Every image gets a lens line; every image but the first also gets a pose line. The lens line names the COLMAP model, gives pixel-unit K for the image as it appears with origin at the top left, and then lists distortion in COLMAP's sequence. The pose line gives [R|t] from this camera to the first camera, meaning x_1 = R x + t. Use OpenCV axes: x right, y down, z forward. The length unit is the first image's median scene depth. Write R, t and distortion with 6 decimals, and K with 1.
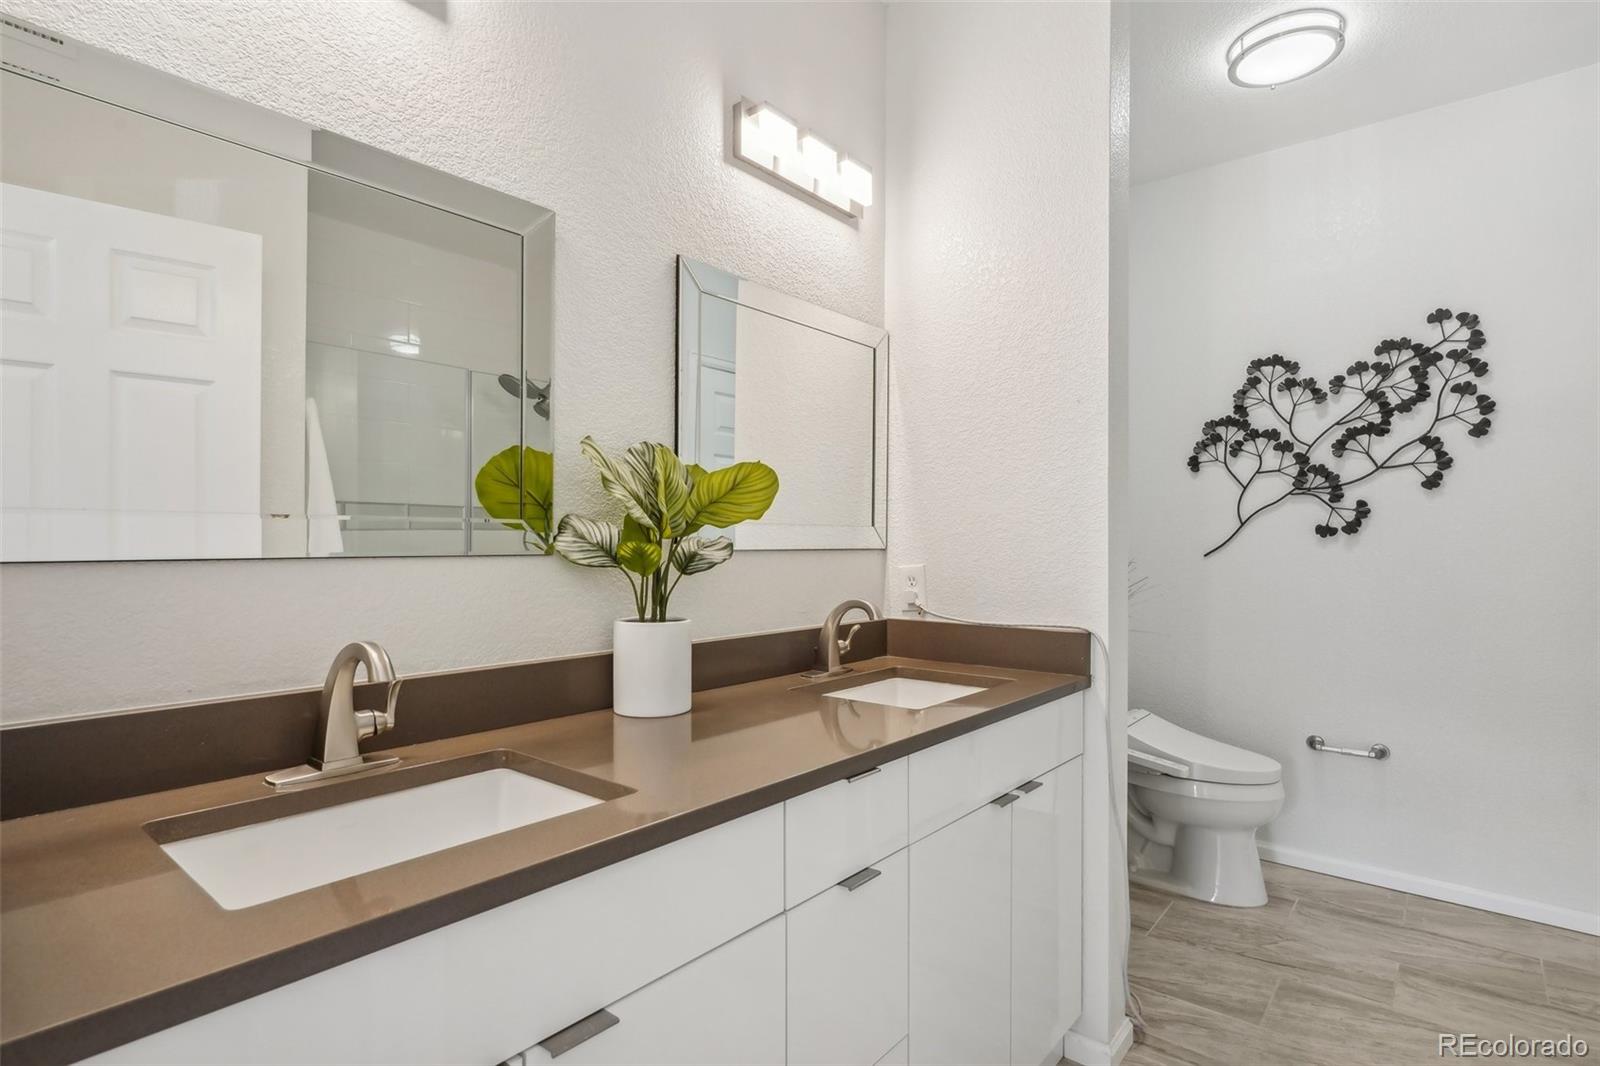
lens RADIAL K [[798.7, 0, 801.7], [0, 798.7, 543.6], [0, 0, 1]] dist [-0.000087, 0.001144]
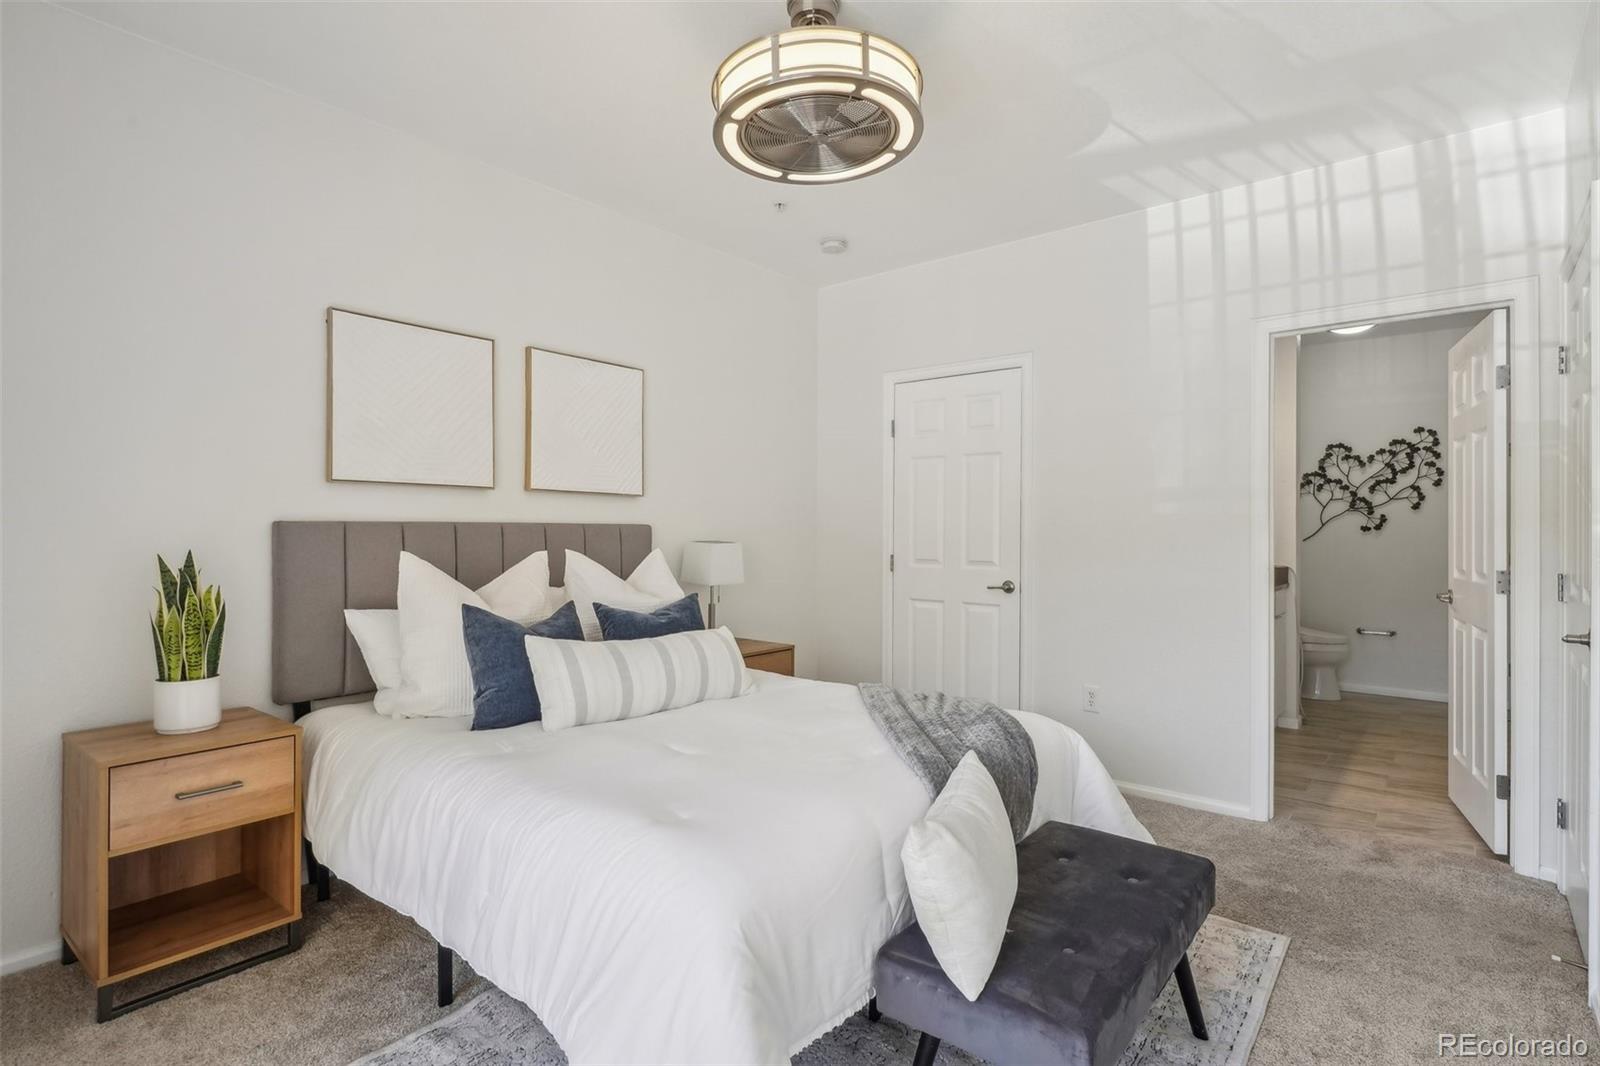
lens RADIAL K [[798.7, 0, 798.5], [0, 798.7, 525.6], [0, 0, 1]] dist [-0.000087, 0.001144]
pose [[0.999993, 0.003253, 0.001709, -0.844291], [-0.003238, 0.999960, -0.008281, -0.001992], [-0.001736, 0.008275, 0.999964, -1.104738]]
